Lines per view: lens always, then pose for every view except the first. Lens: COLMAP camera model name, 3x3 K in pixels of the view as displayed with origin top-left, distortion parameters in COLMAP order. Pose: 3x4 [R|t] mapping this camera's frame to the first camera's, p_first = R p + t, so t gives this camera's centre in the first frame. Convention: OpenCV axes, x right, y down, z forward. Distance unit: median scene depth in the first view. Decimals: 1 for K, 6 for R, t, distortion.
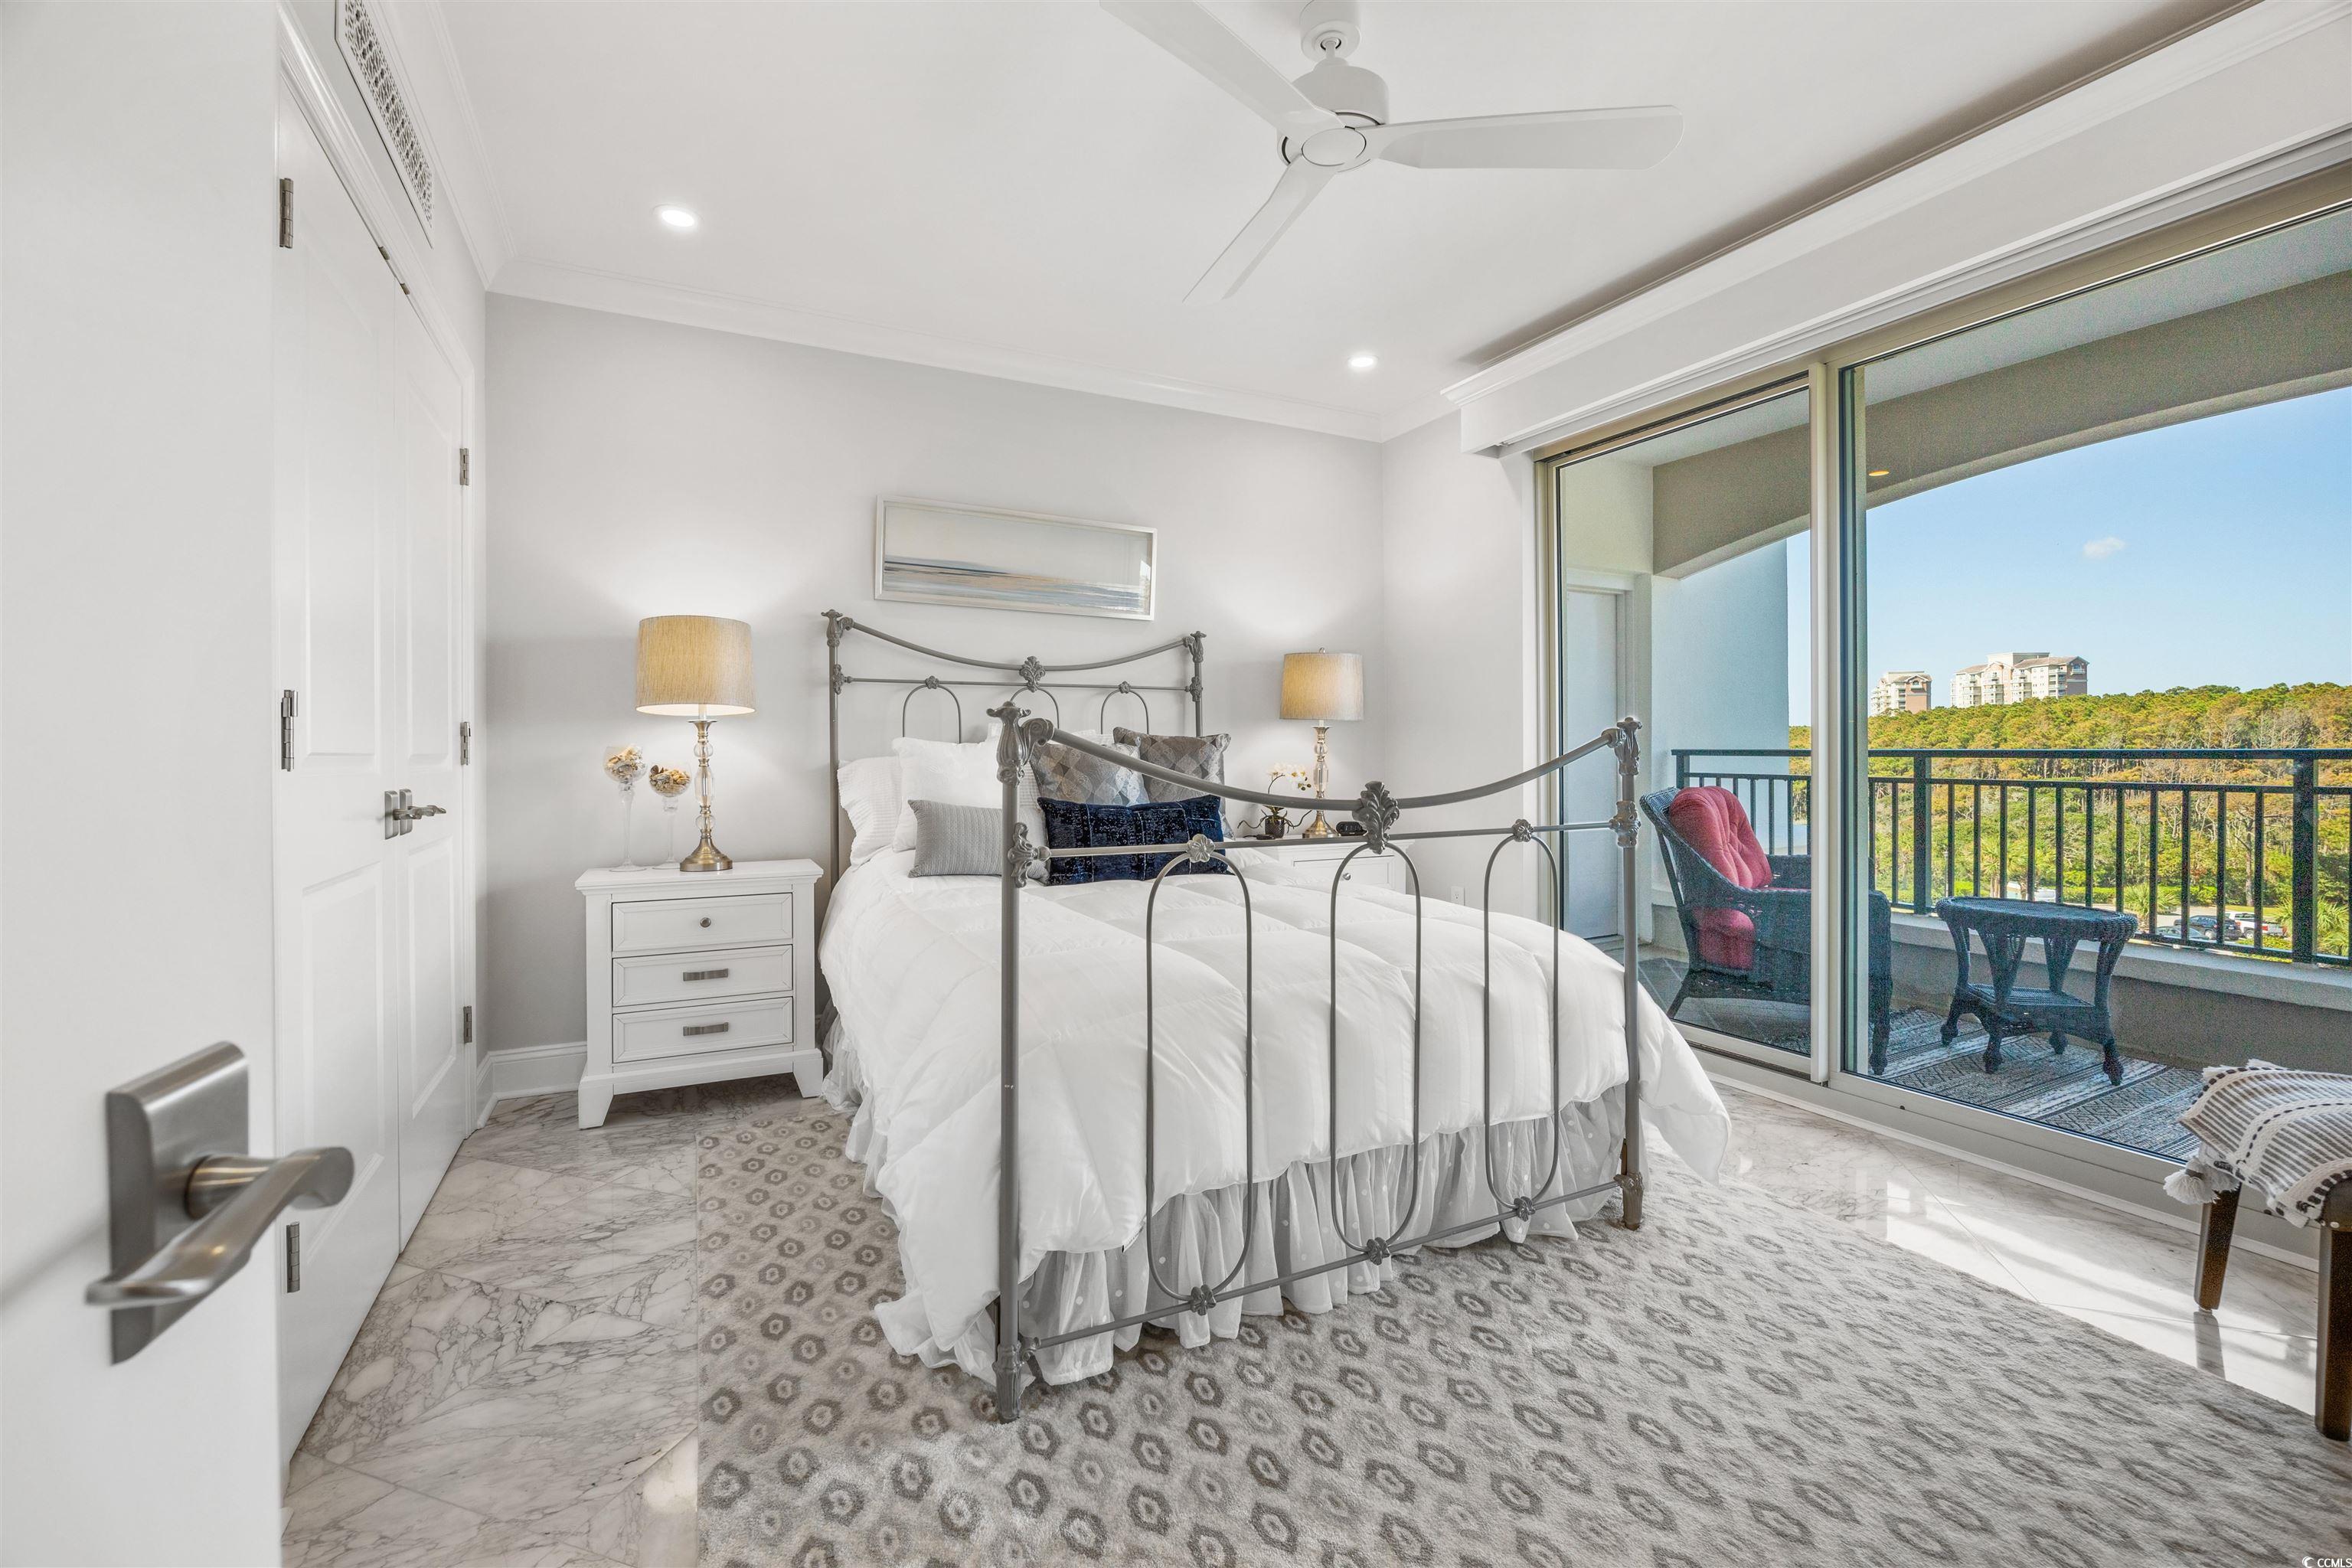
lens RADIAL K [[999.6, 0, 1168.0], [0, 999.6, 786.4], [0, 0, 1]] dist [-0.001032, -0.000099]
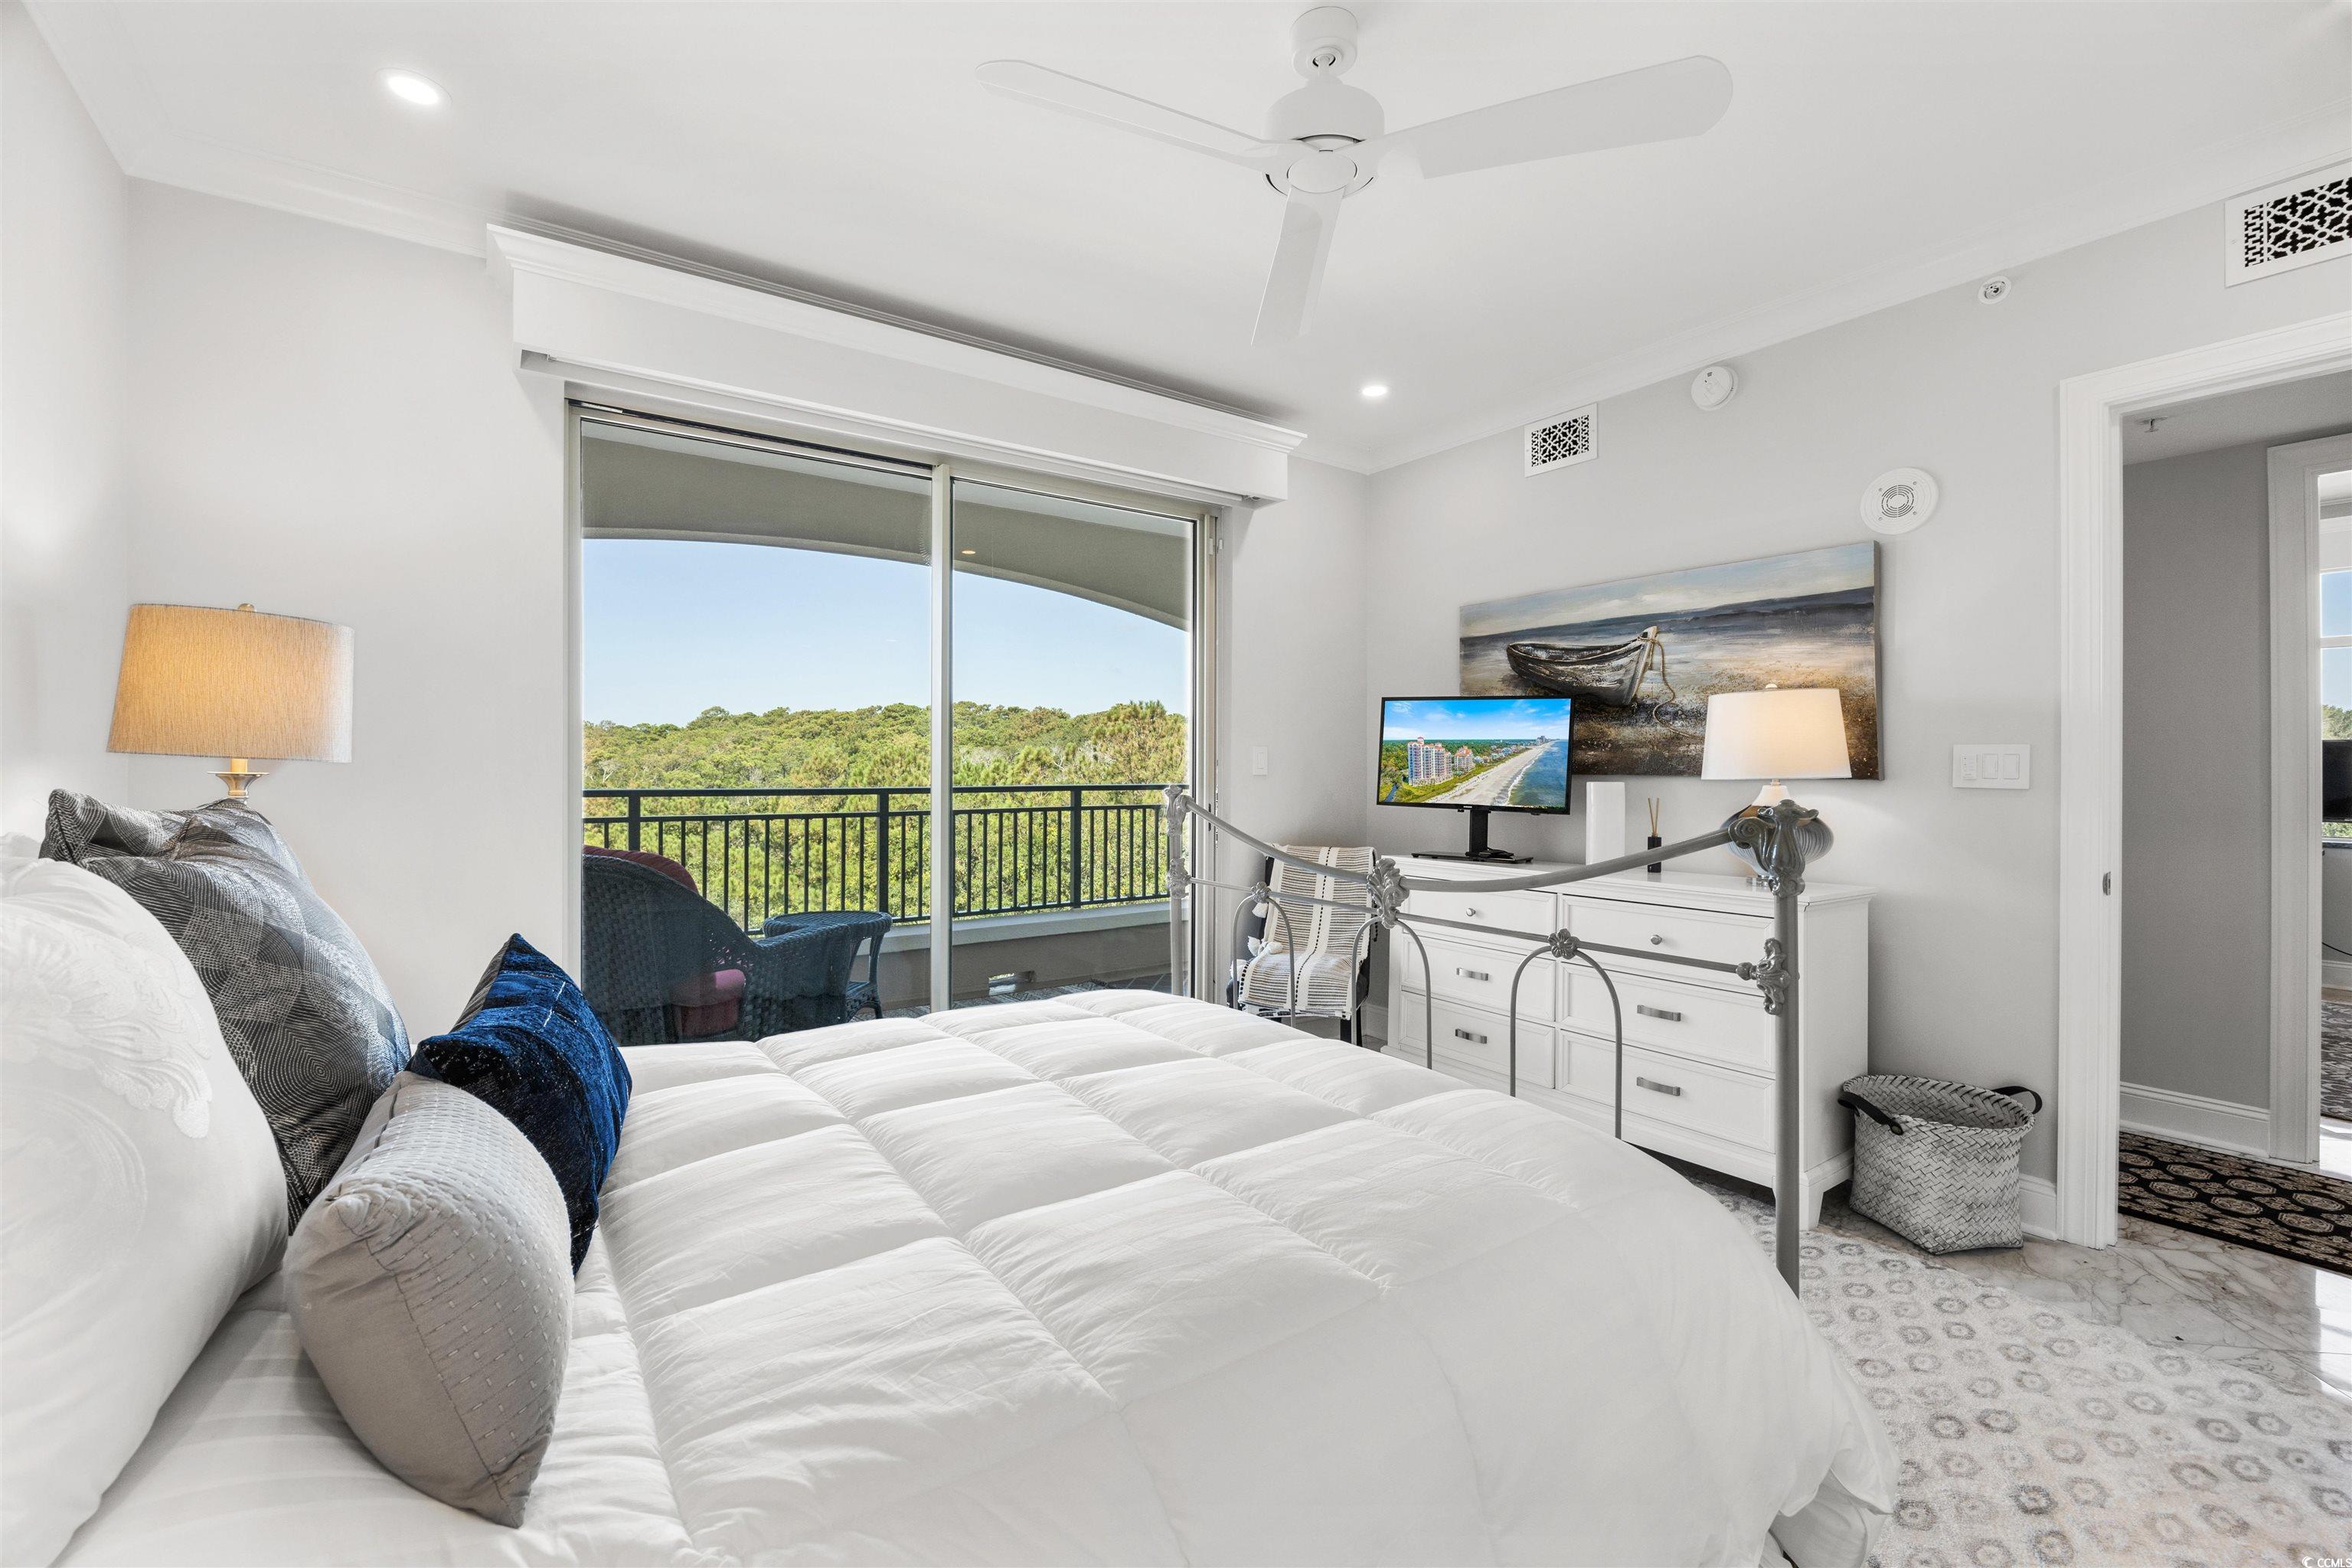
lens RADIAL K [[999.6, 0, 1168.0], [0, 999.6, 786.4], [0, 0, 1]] dist [-0.001032, -0.000099]
pose [[-0.159717, -0.002552, 0.987160, -0.642720], [0.046866, 0.998849, 0.010165, -0.043831], [-0.986050, 0.047888, -0.159413, 1.095272]]
